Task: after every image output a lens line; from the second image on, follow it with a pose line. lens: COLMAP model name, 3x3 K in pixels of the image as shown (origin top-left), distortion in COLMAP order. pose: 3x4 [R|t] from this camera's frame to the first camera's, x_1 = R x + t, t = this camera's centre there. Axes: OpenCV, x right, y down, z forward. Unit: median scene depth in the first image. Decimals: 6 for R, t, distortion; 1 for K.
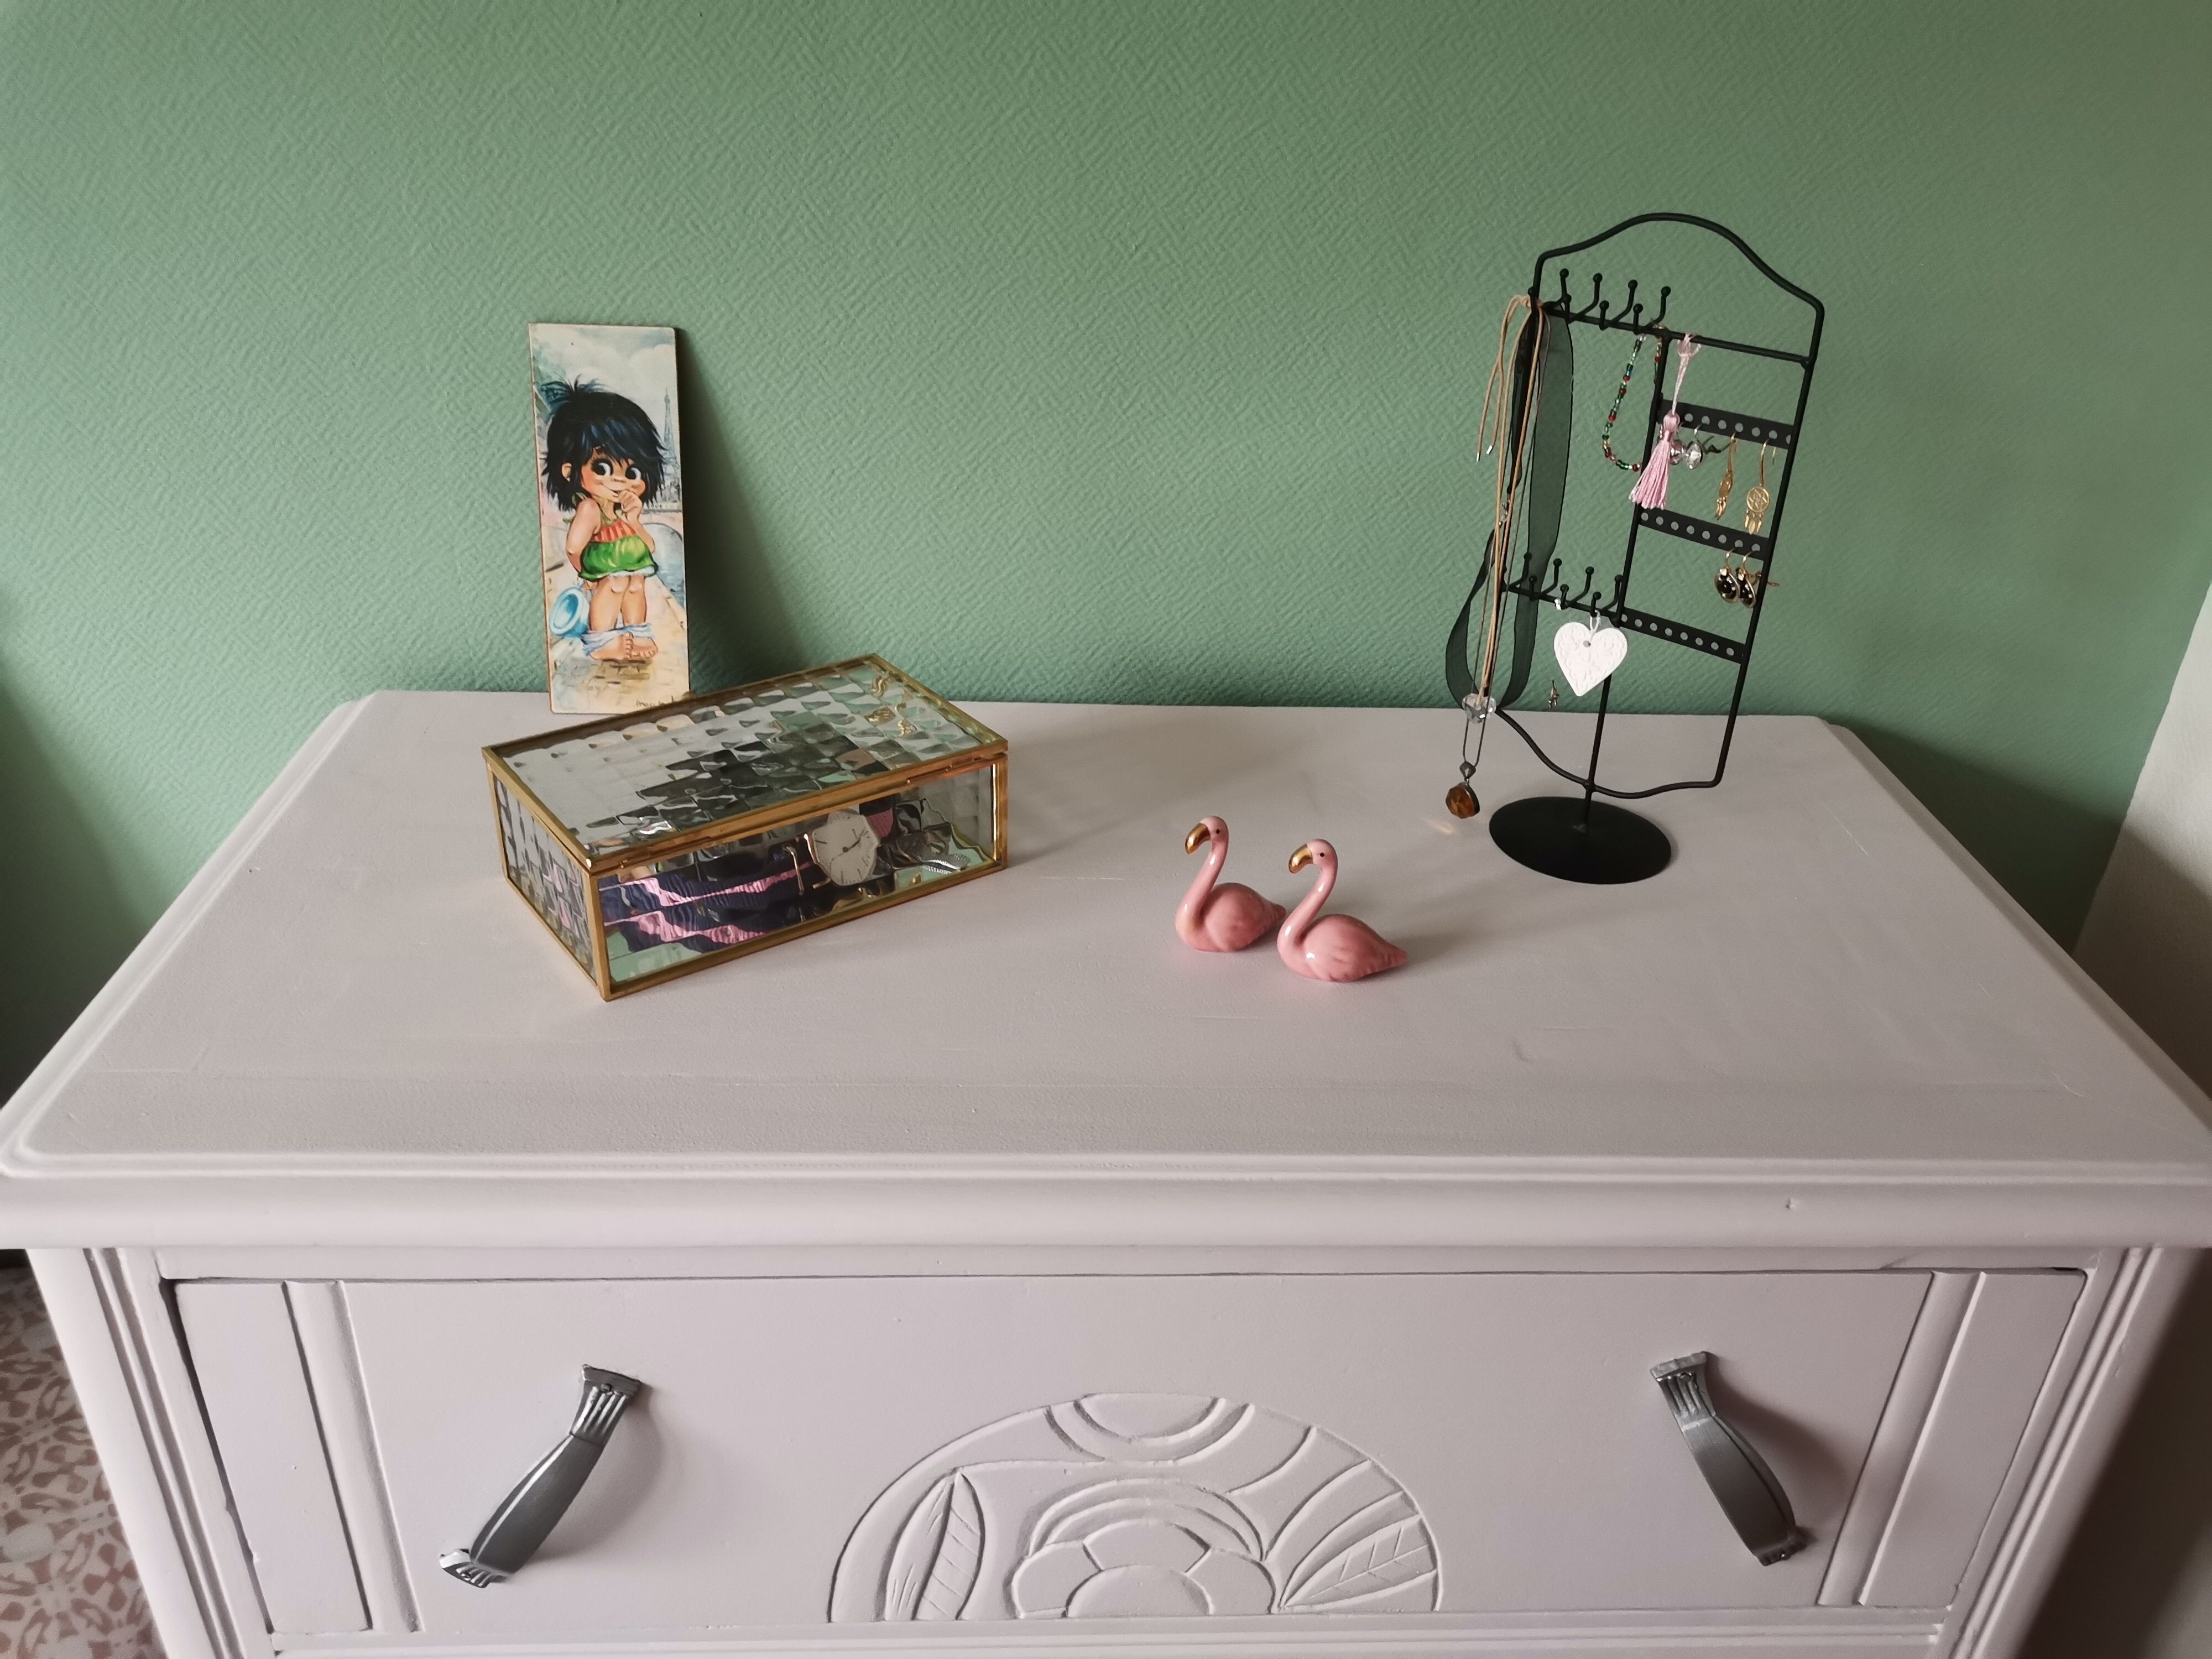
lens RADIAL K [[1698.7, 0, 1106.0], [0, 1698.7, 829.5], [0, 0, 1]] dist [0.051958, -0.000898]
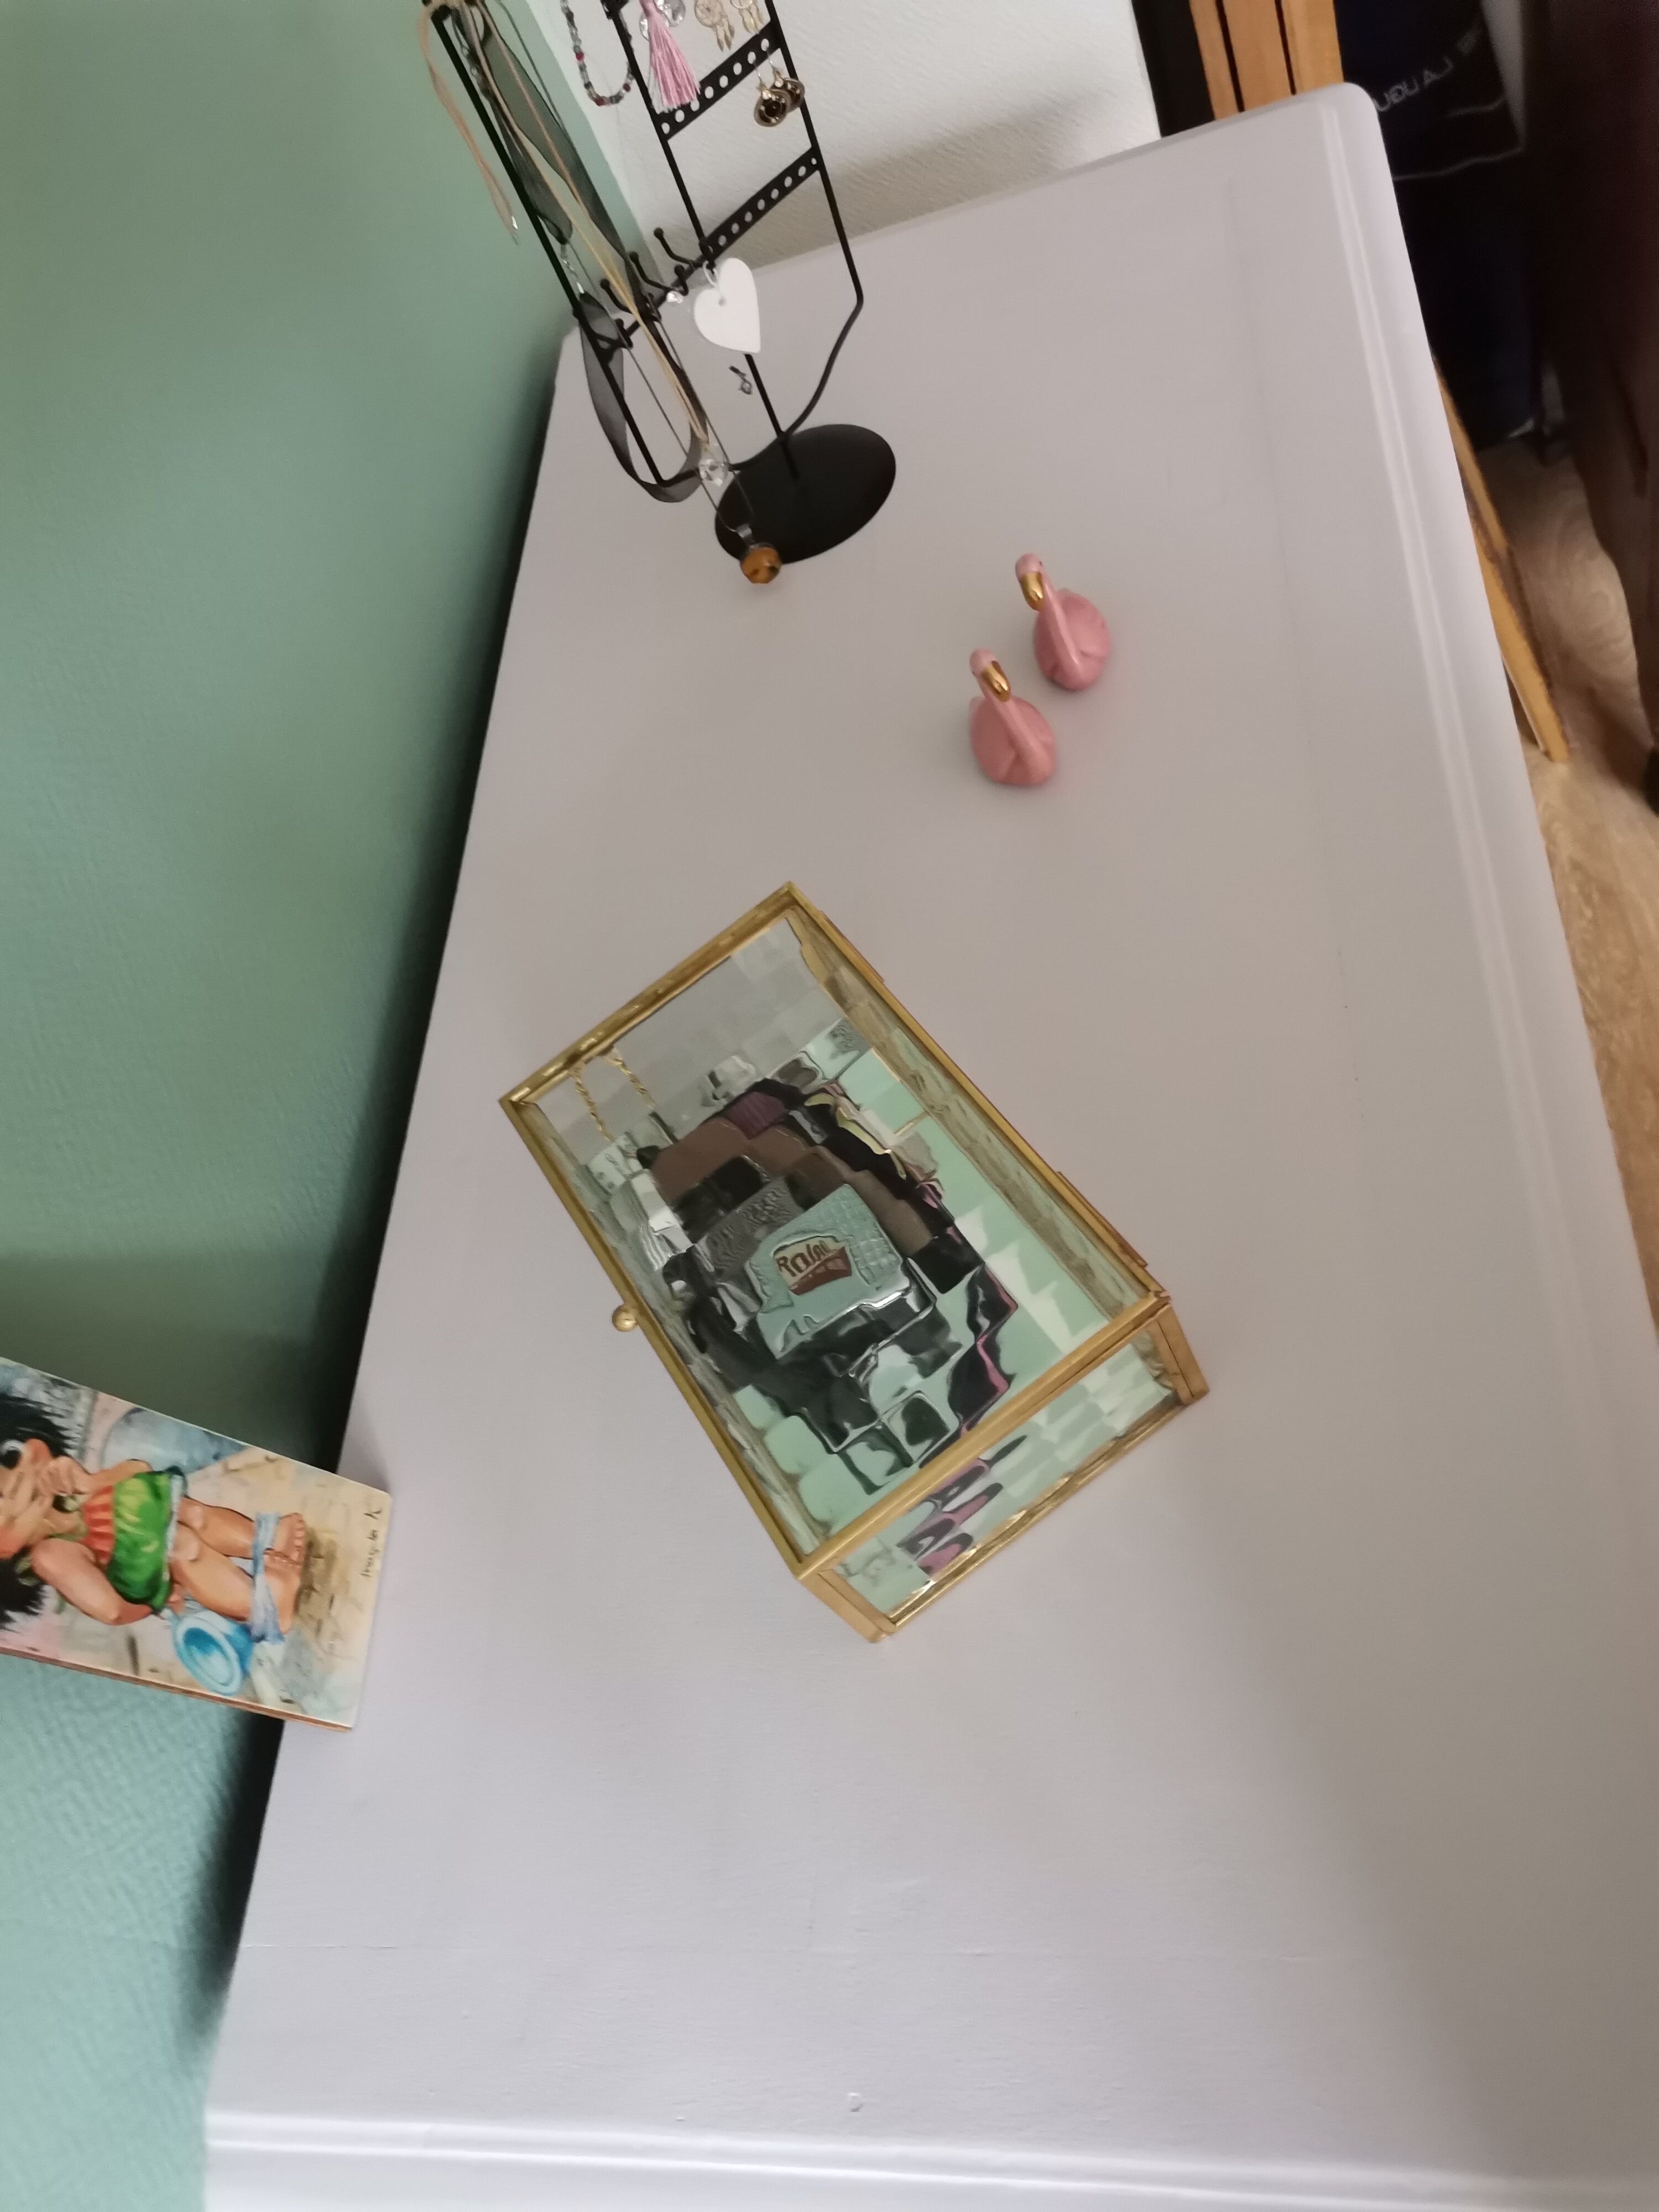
lens RADIAL K [[1717.9, 0, 829.5], [0, 1717.9, 1106.0], [0, 0, 1]] dist [-0.008762, -0.005975]
pose [[0.063024, -0.871831, 0.485736, -0.424683], [0.751875, 0.361531, 0.551344, -0.348578], [-0.656287, 0.330464, 0.678293, 0.460709]]
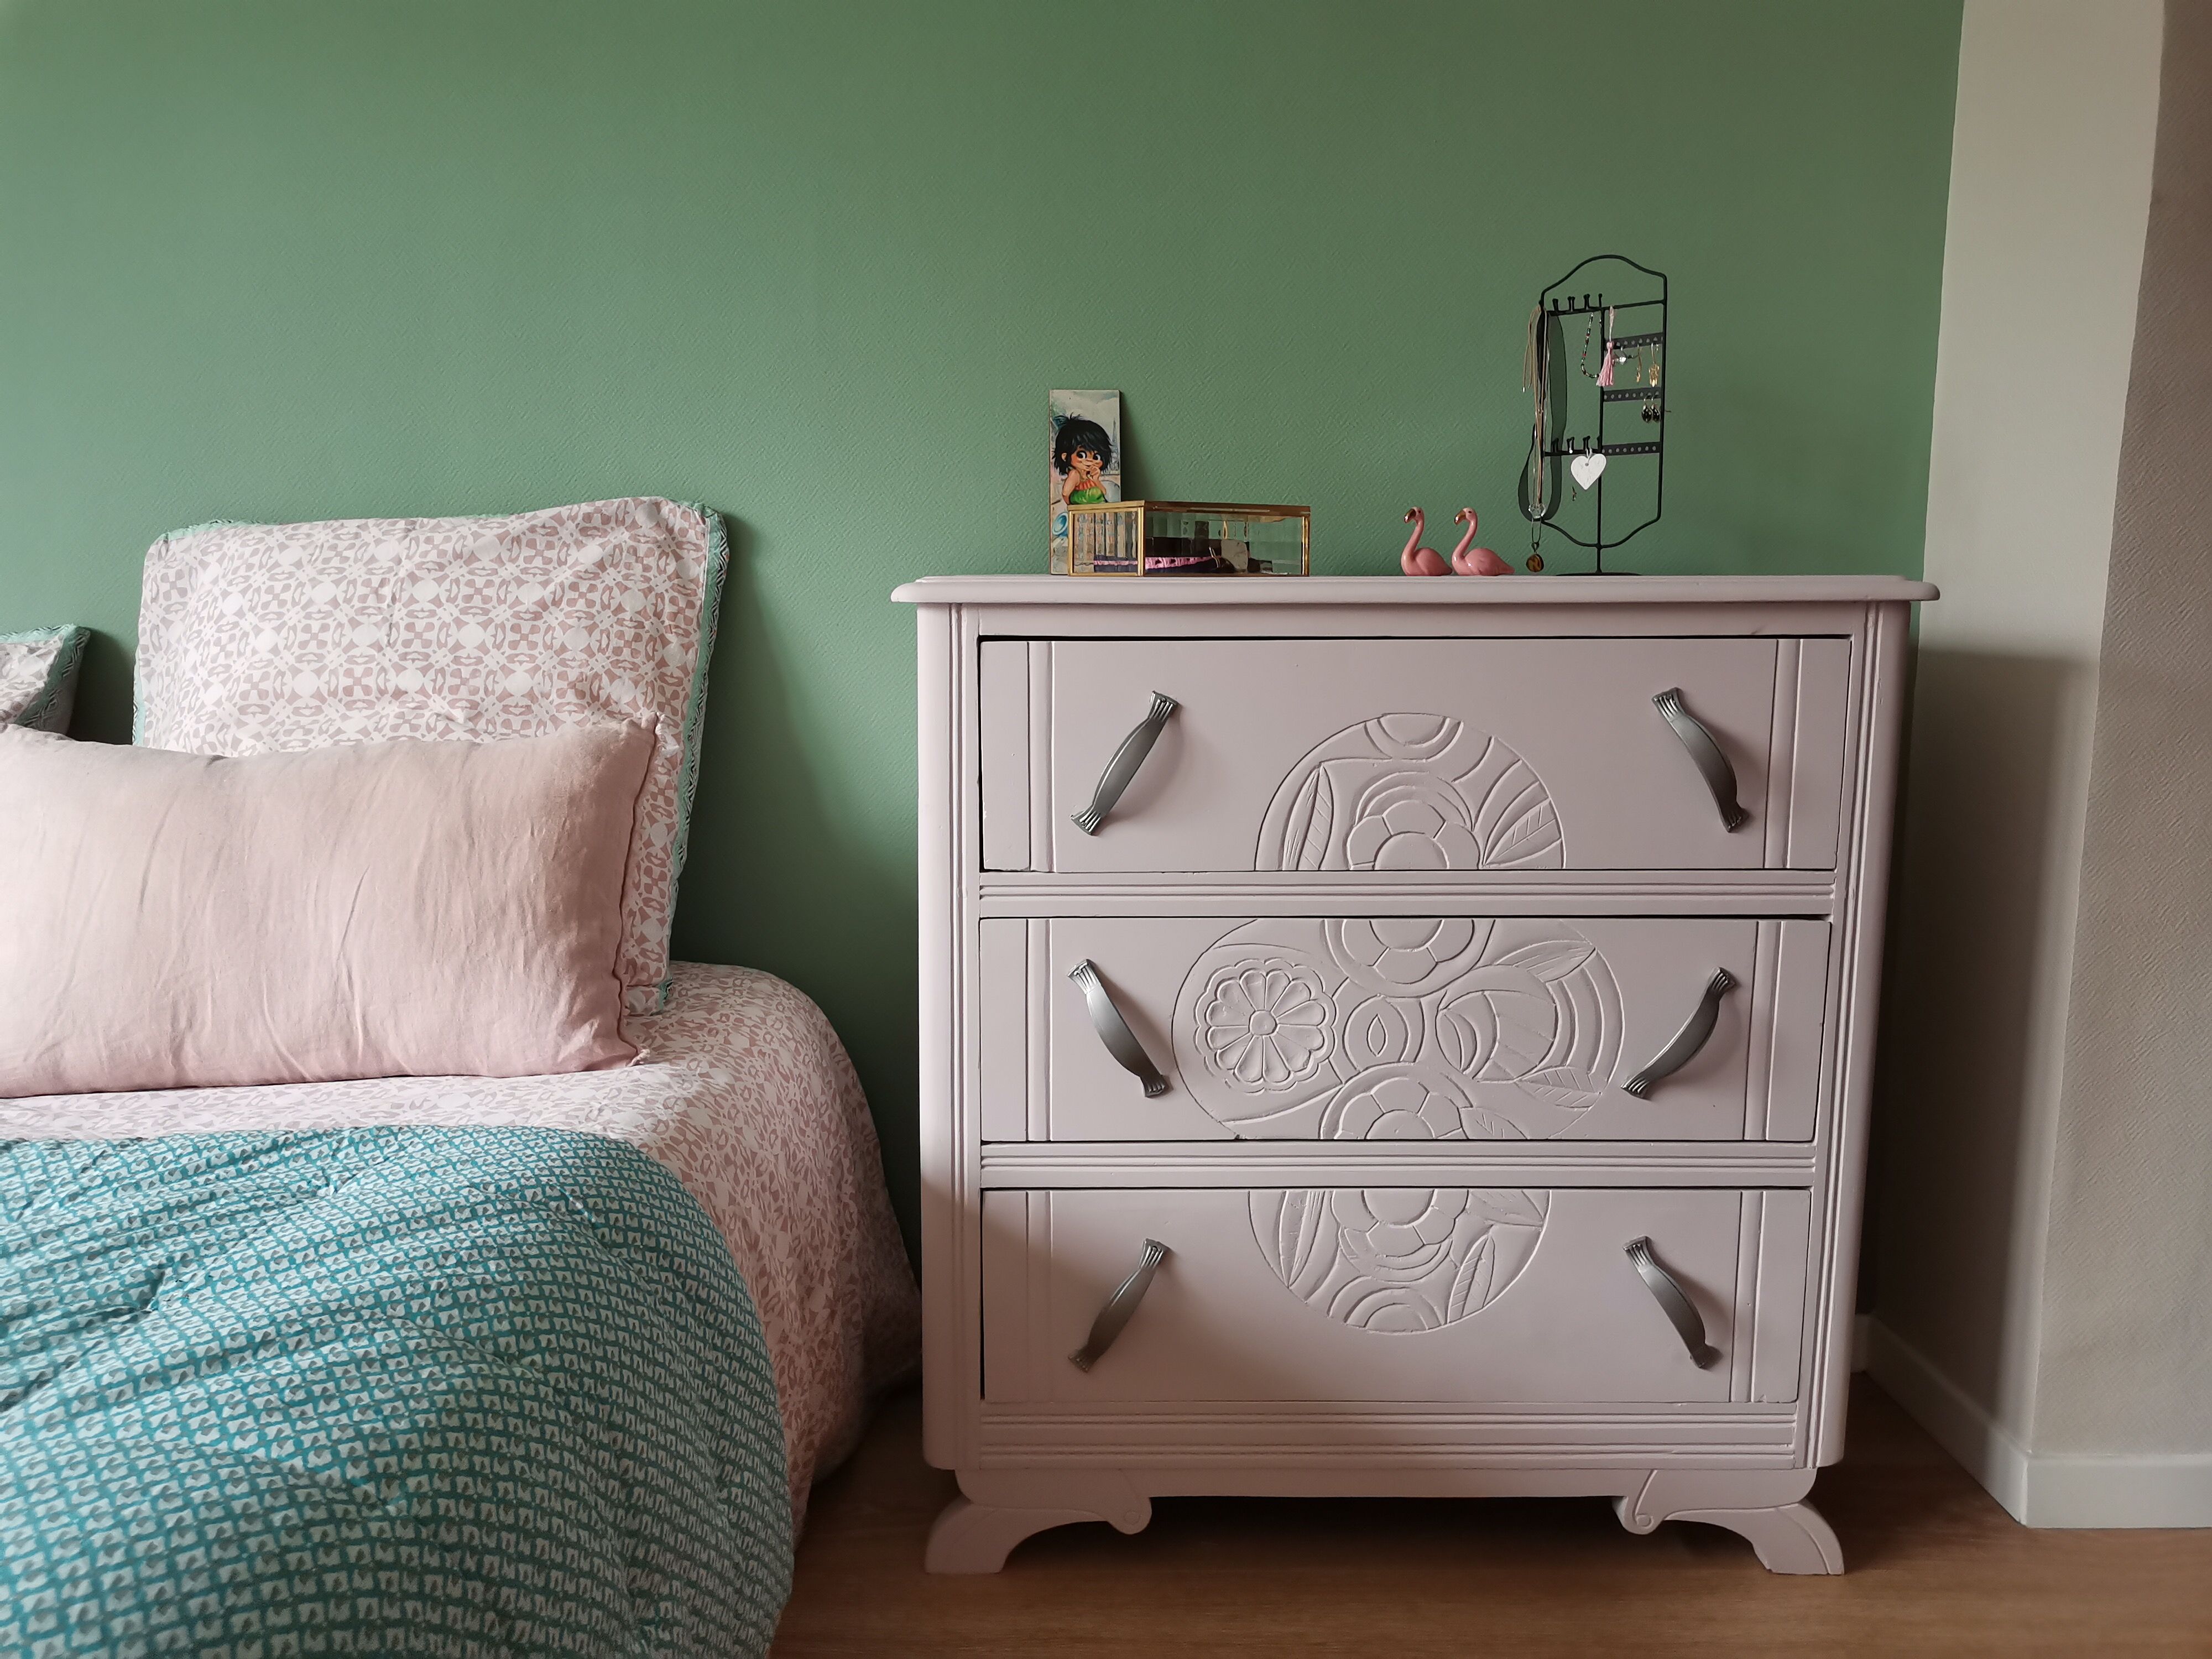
lens RADIAL K [[1698.7, 0, 1106.0], [0, 1698.7, 829.5], [0, 0, 1]] dist [0.051958, -0.000898]
pose [[0.999275, -0.029629, -0.023892, -0.233776], [0.019011, 0.932334, -0.361099, 0.922943], [0.032974, 0.360383, 0.932221, -0.700574]]
